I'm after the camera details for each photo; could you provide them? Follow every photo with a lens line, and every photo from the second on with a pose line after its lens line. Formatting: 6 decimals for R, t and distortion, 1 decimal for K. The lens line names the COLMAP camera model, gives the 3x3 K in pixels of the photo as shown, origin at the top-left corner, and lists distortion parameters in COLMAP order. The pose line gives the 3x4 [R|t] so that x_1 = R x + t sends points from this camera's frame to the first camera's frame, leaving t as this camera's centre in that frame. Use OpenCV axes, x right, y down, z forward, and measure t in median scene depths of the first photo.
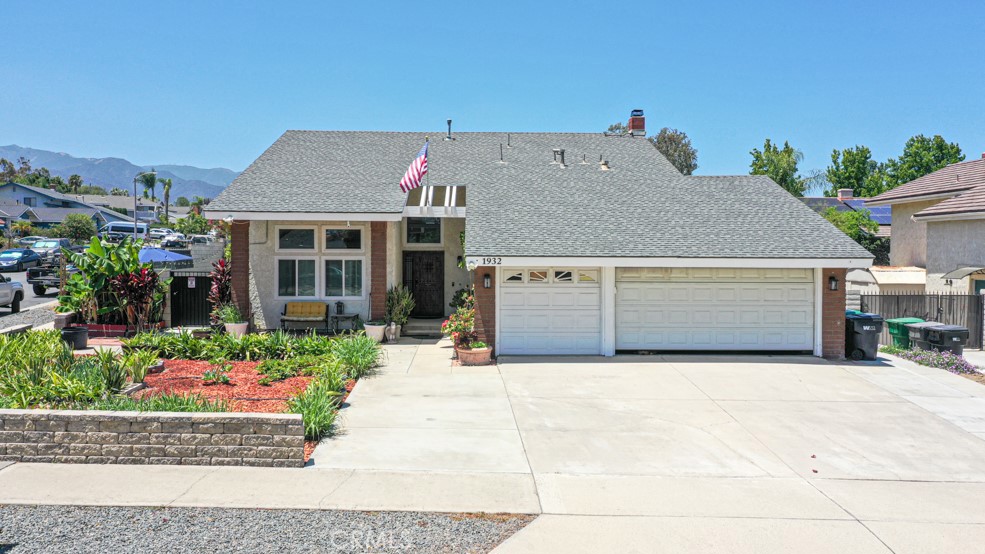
lens RADIAL K [[770.8, 0, 492.5], [0, 770.8, 277.0], [0, 0, 1]] dist [0.005900, 0.001036]
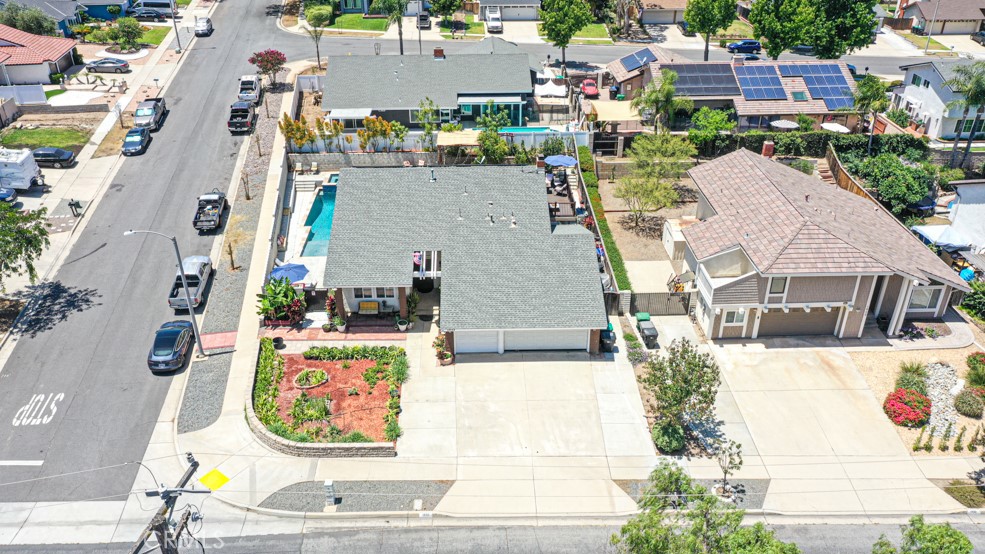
lens RADIAL K [[770.8, 0, 492.5], [0, 770.8, 277.0], [0, 0, 1]] dist [0.005900, 0.001036]
pose [[0.999958, -0.007336, -0.005528, 0.136818], [0.009072, 0.882940, 0.469399, -1.239738], [0.001438, -0.469429, 0.882969, -1.024009]]
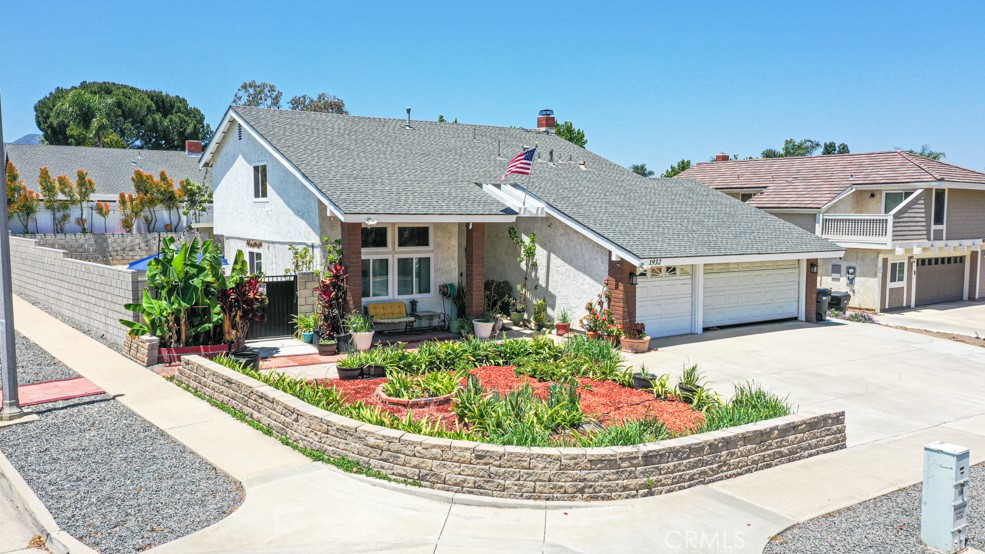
lens RADIAL K [[775.8, 0, 492.5], [0, 775.8, 277.0], [0, 0, 1]] dist [-0.000449, -0.001805]
pose [[0.840248, -0.045994, 0.540248, -0.789537], [0.015267, 0.998008, 0.061219, -0.069311], [-0.541987, -0.043191, 0.839276, 0.136477]]
